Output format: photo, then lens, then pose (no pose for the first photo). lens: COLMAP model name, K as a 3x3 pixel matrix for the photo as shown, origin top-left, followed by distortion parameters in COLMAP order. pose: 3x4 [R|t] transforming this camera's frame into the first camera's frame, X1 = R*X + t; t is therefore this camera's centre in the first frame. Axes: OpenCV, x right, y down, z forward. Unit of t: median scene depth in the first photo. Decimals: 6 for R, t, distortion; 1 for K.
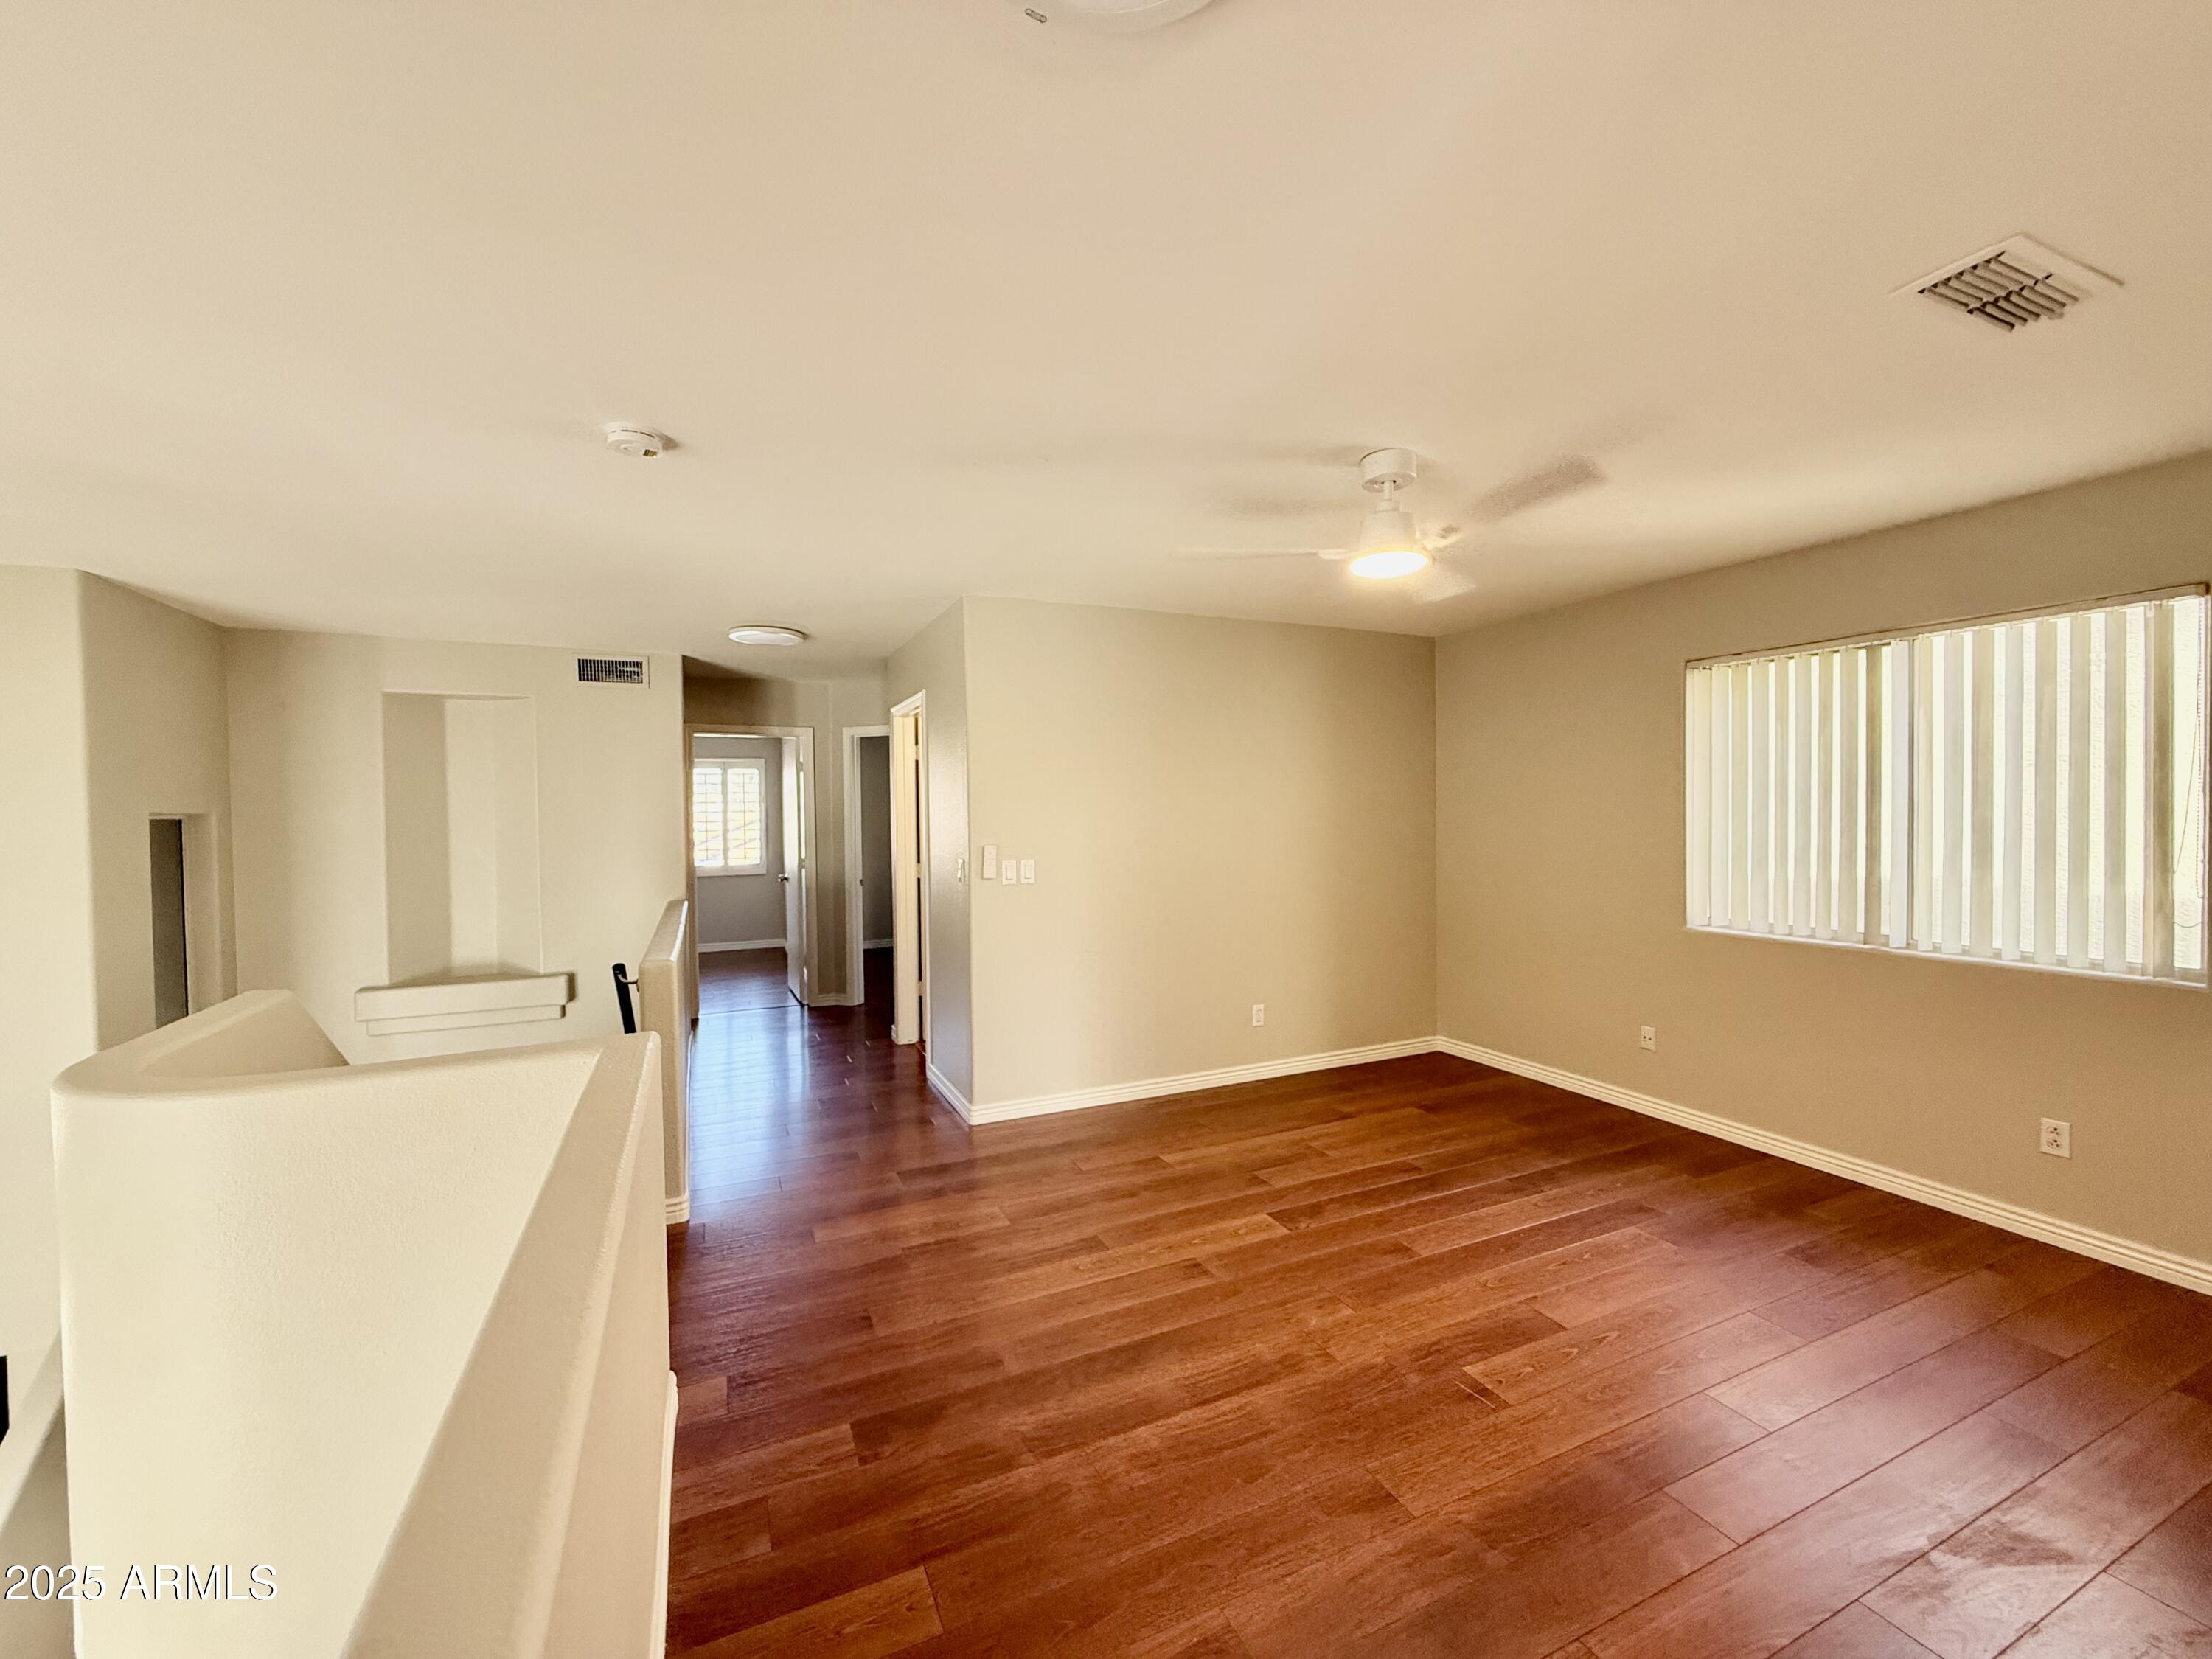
lens RADIAL K [[880.4, 0, 1098.6], [0, 880.4, 823.8], [0, 0, 1]] dist [-0.001948, 0.001136]
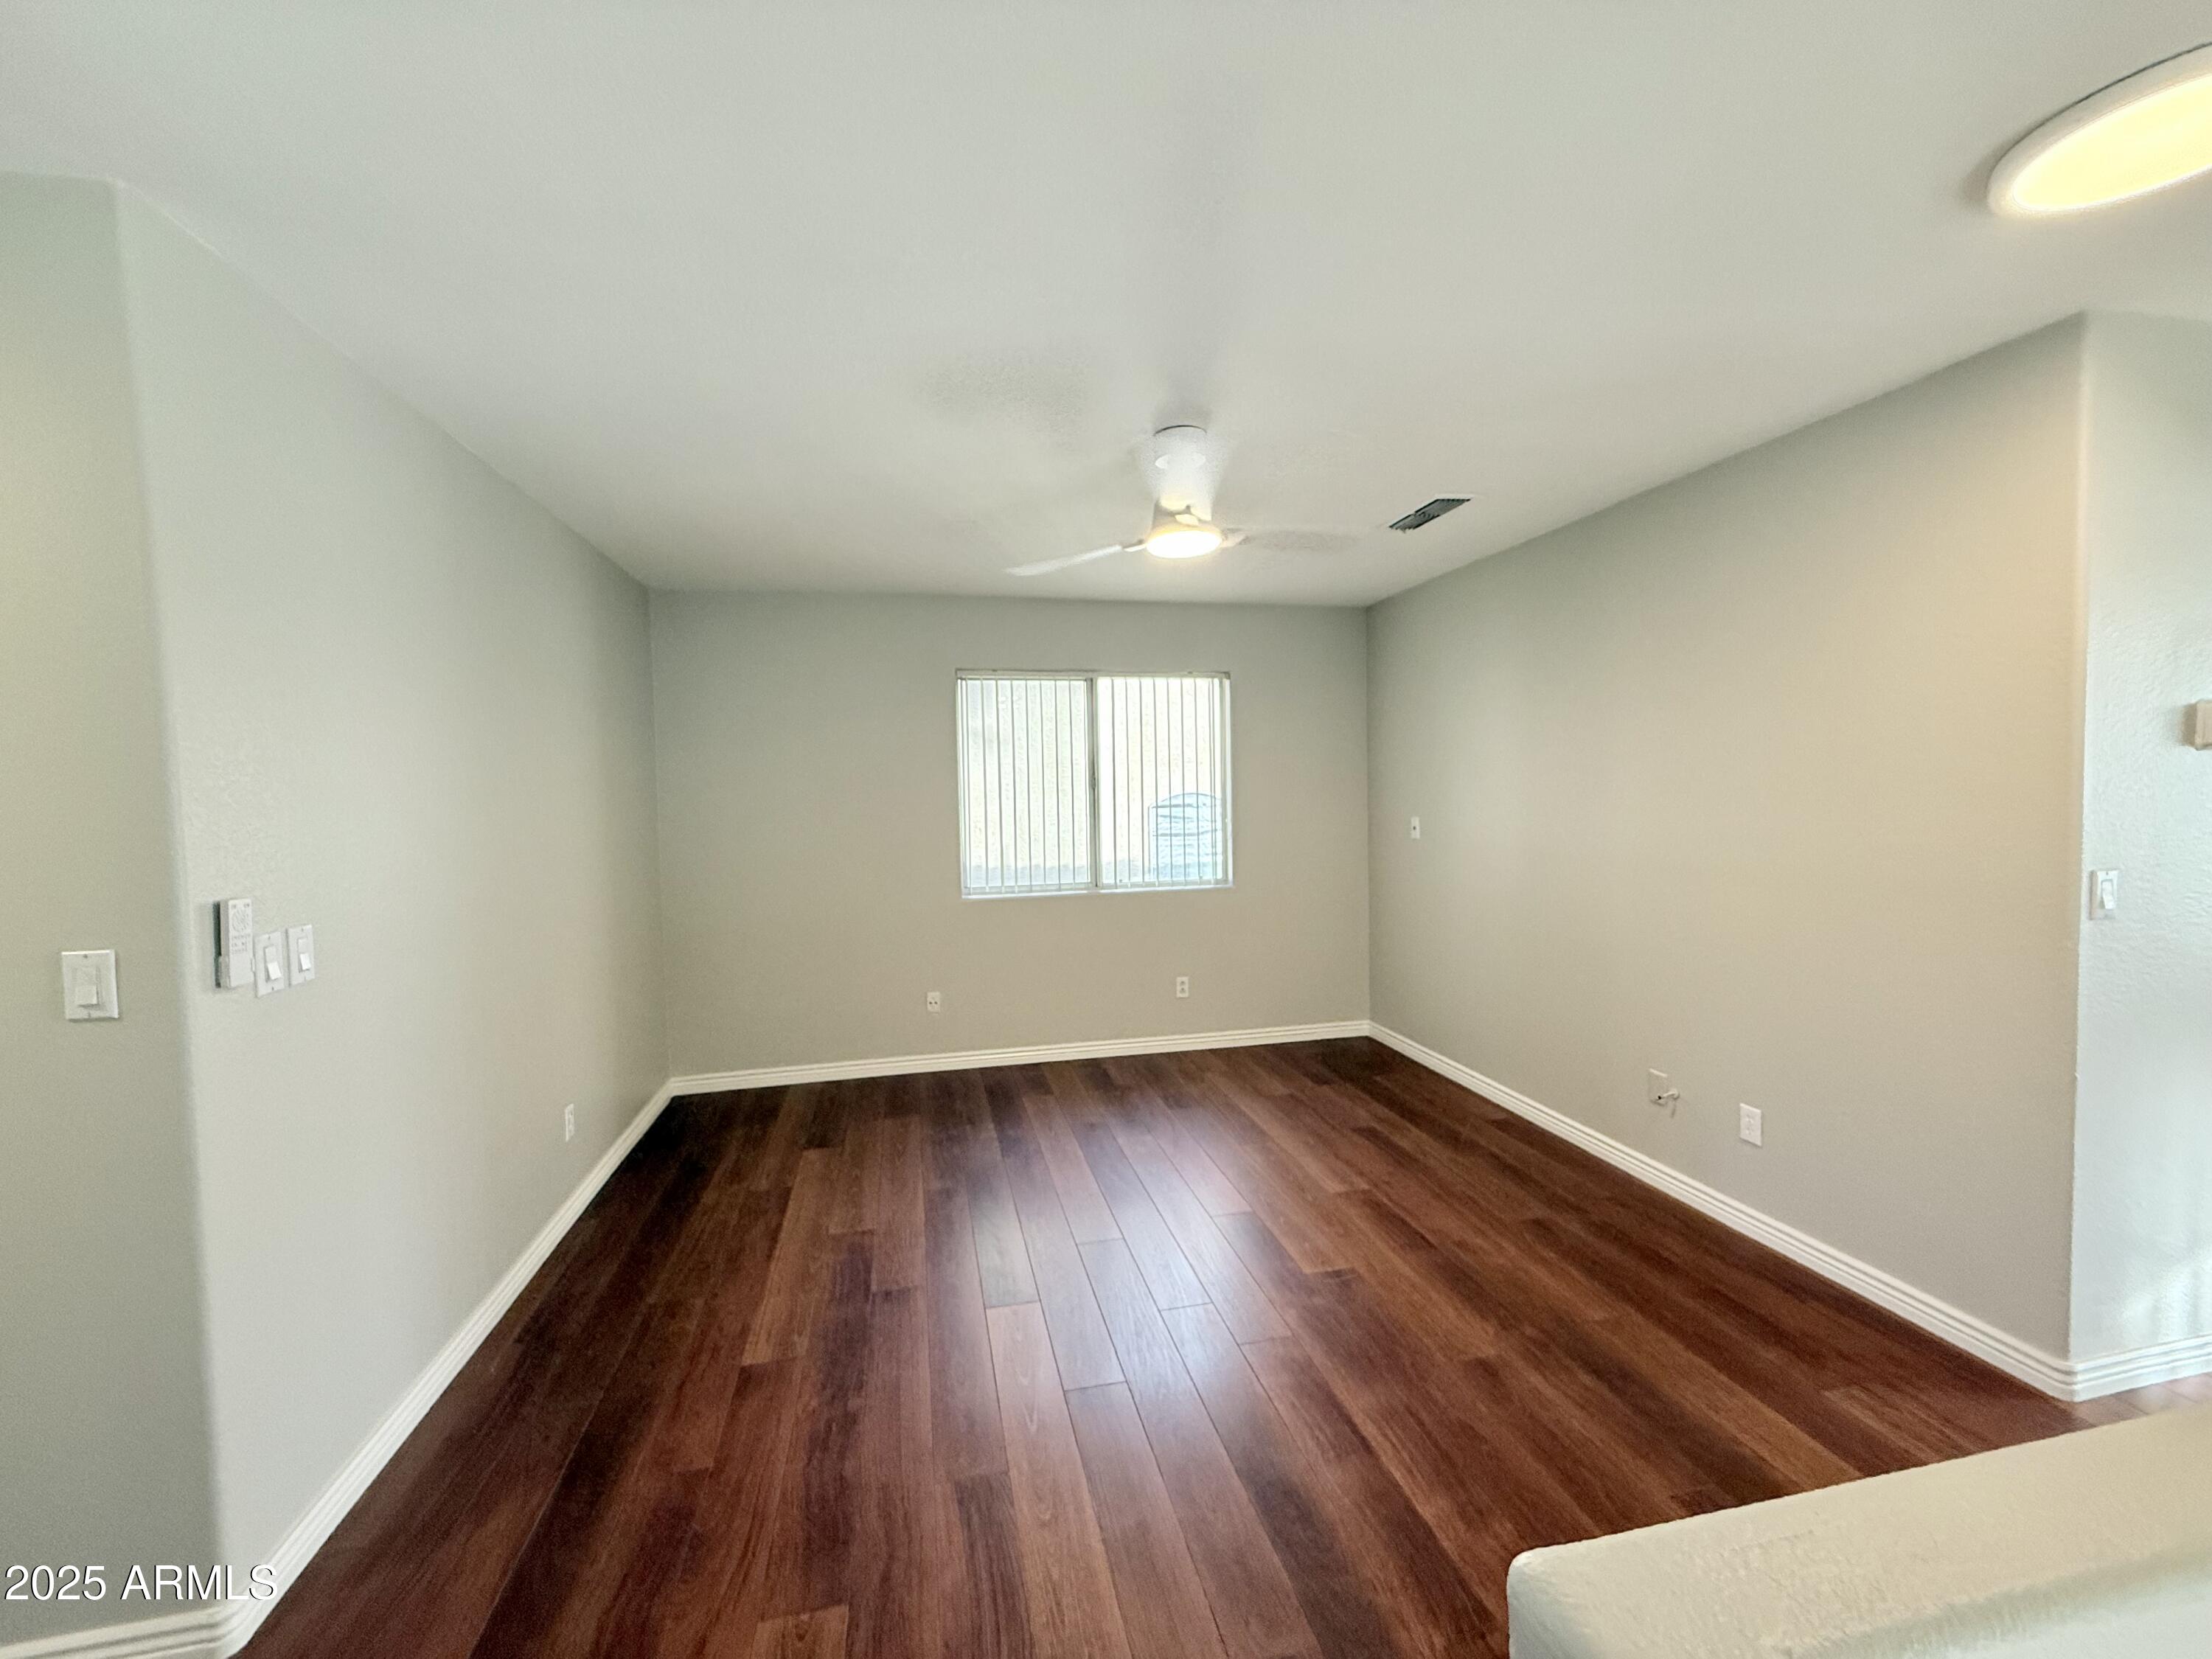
lens RADIAL K [[880.4, 0, 1100.8], [0, 880.4, 818.7], [0, 0, 1]] dist [-0.001948, 0.001136]
pose [[0.215173, -0.028307, 0.976166, -0.472645], [0.035160, 0.999156, 0.021223, -0.006846], [-0.975943, 0.029756, 0.215987, 0.623365]]
